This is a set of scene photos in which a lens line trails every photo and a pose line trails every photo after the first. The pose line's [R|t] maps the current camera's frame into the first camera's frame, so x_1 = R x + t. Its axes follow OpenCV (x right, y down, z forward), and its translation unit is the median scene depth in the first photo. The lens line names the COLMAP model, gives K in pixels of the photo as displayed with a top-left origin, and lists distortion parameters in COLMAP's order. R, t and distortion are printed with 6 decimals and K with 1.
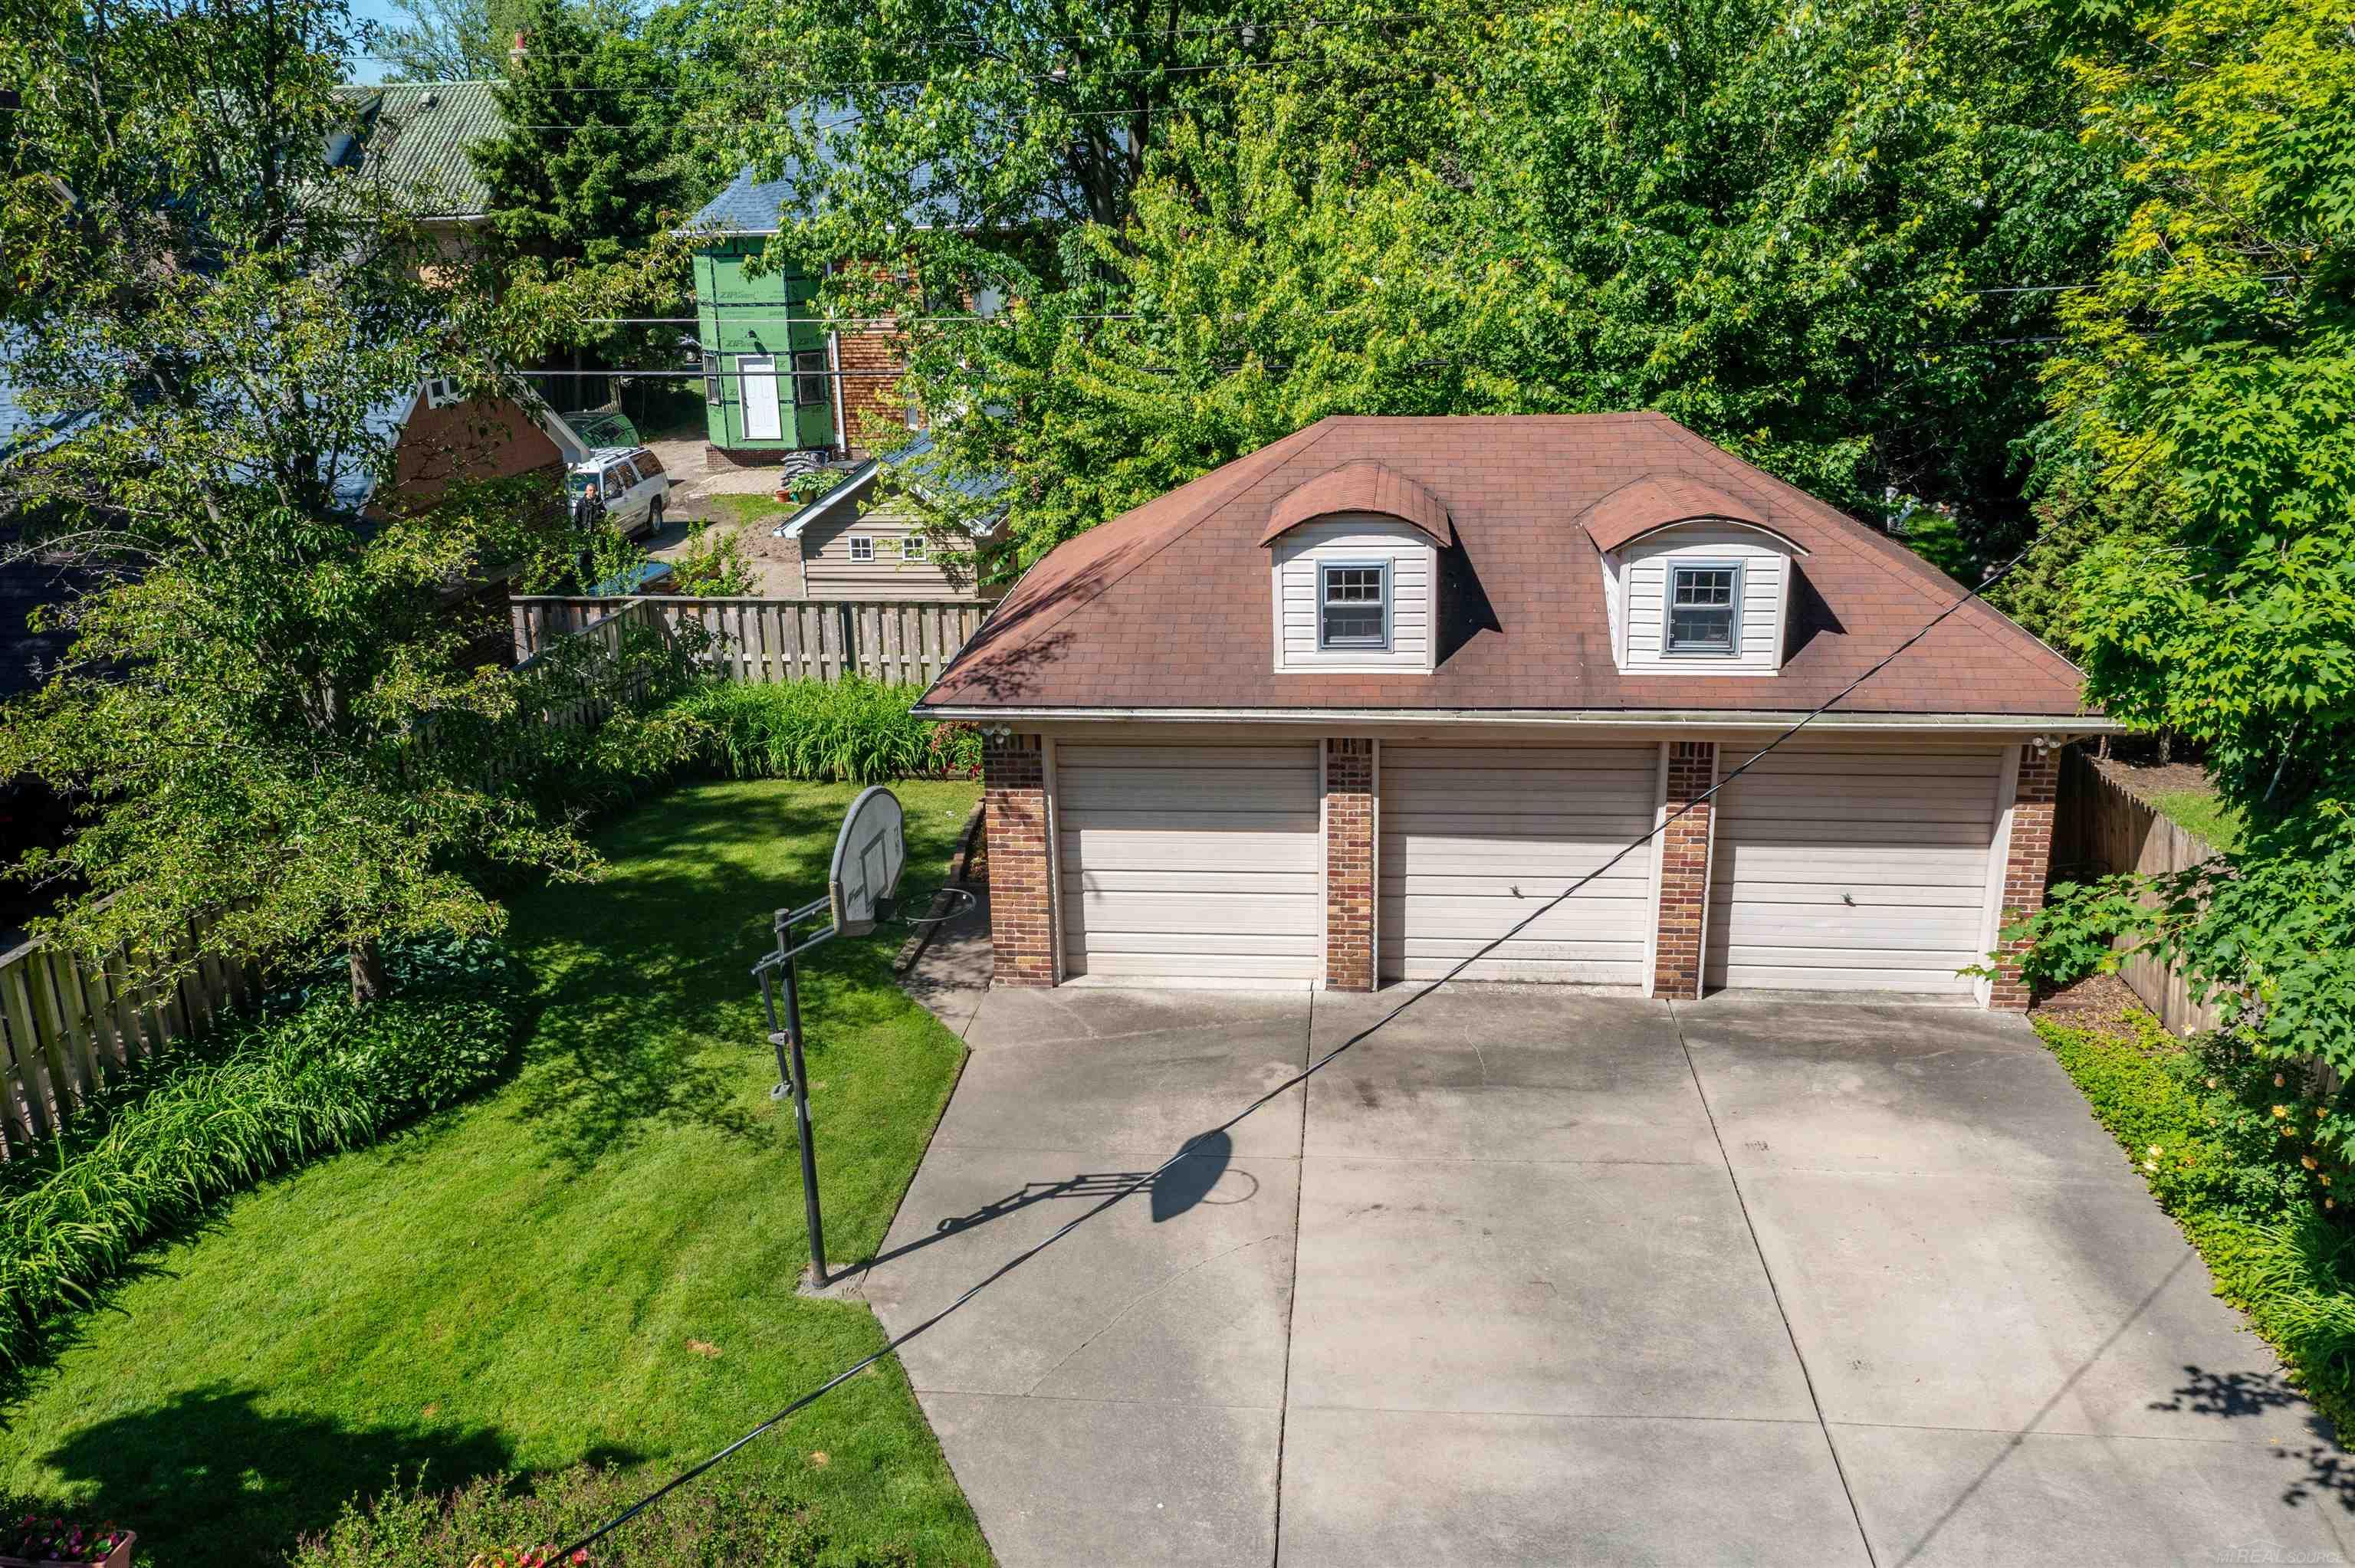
lens RADIAL K [[1833.8, 0, 1177.5], [0, 1833.8, 784.0], [0, 0, 1]] dist [-0.004336, 0.000656]
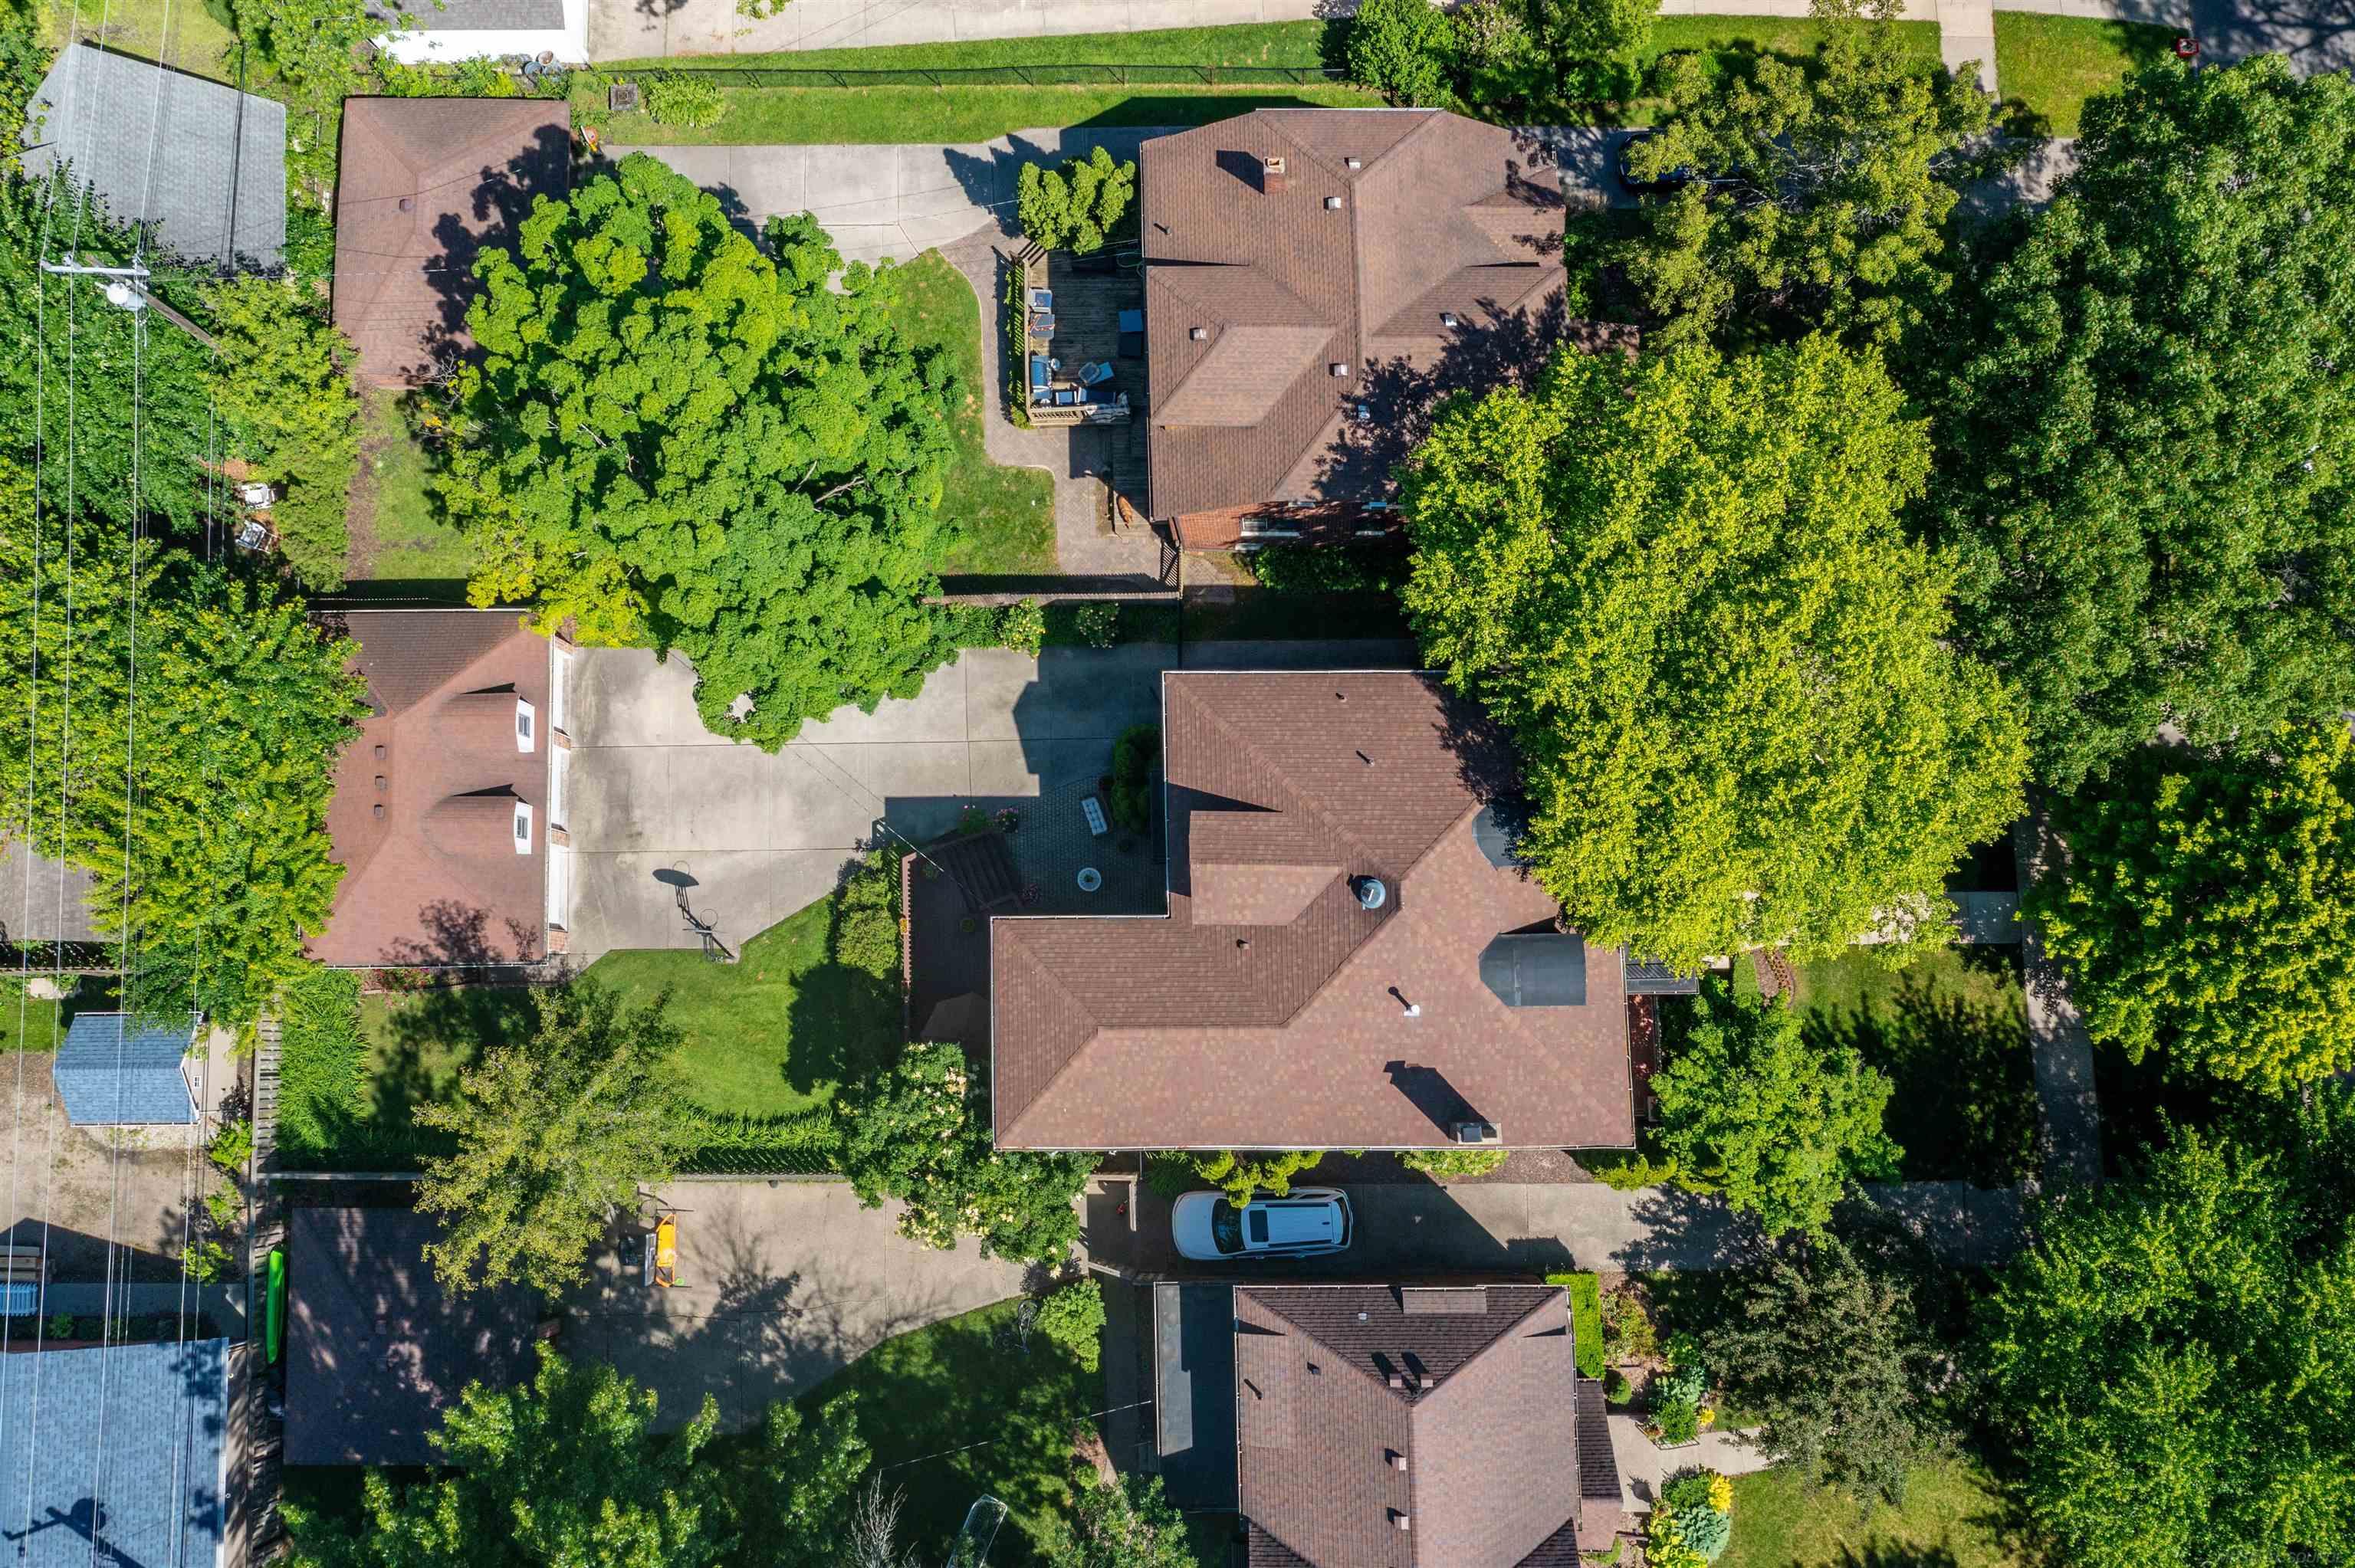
lens RADIAL K [[1833.8, 0, 1177.5], [0, 1833.8, 784.0], [0, 0, 1]] dist [-0.004336, 0.000656]
pose [[-0.107067, -0.983185, 0.147932, -0.435266], [0.336808, 0.104125, 0.935798, -2.775007], [-0.935466, 0.150018, 0.319996, -1.155386]]
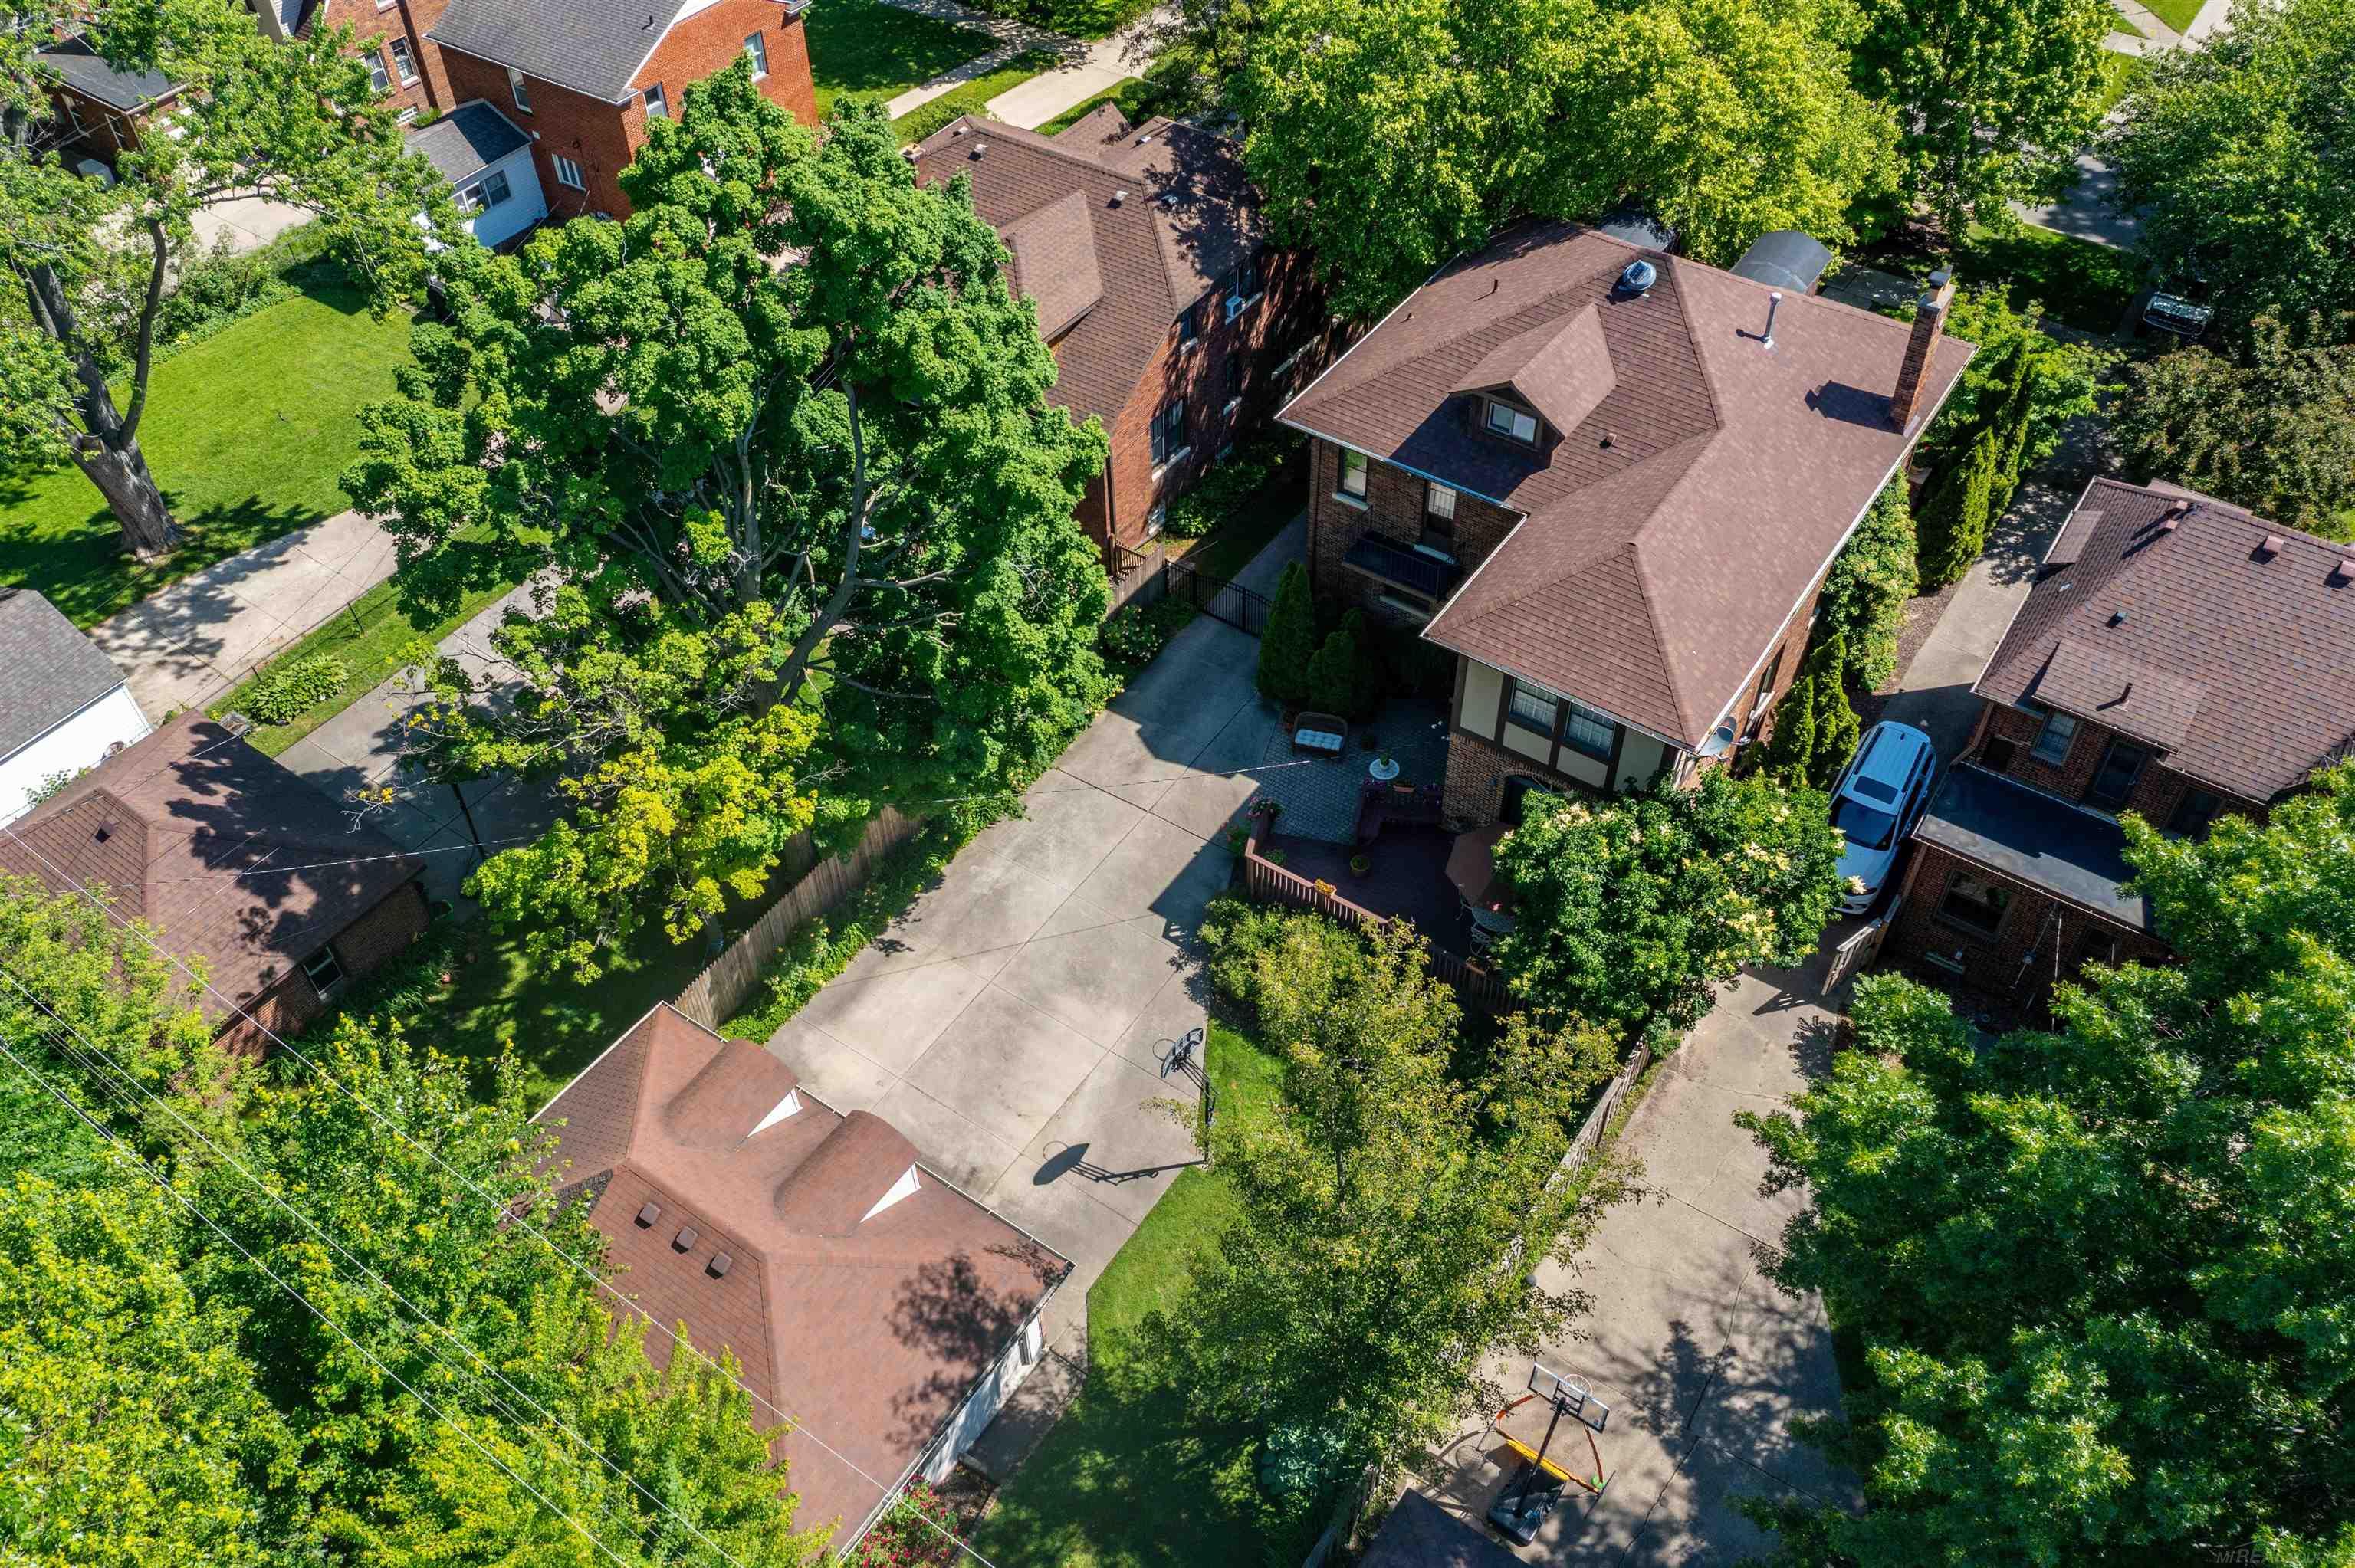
lens RADIAL K [[1833.8, 0, 1177.5], [0, 1833.8, 784.0], [0, 0, 1]] dist [-0.004336, 0.000656]
pose [[-0.874495, -0.339346, 0.346558, -0.770753], [0.169137, 0.456302, 0.873602, -2.057381], [-0.454589, 0.822577, -0.341637, 1.214659]]
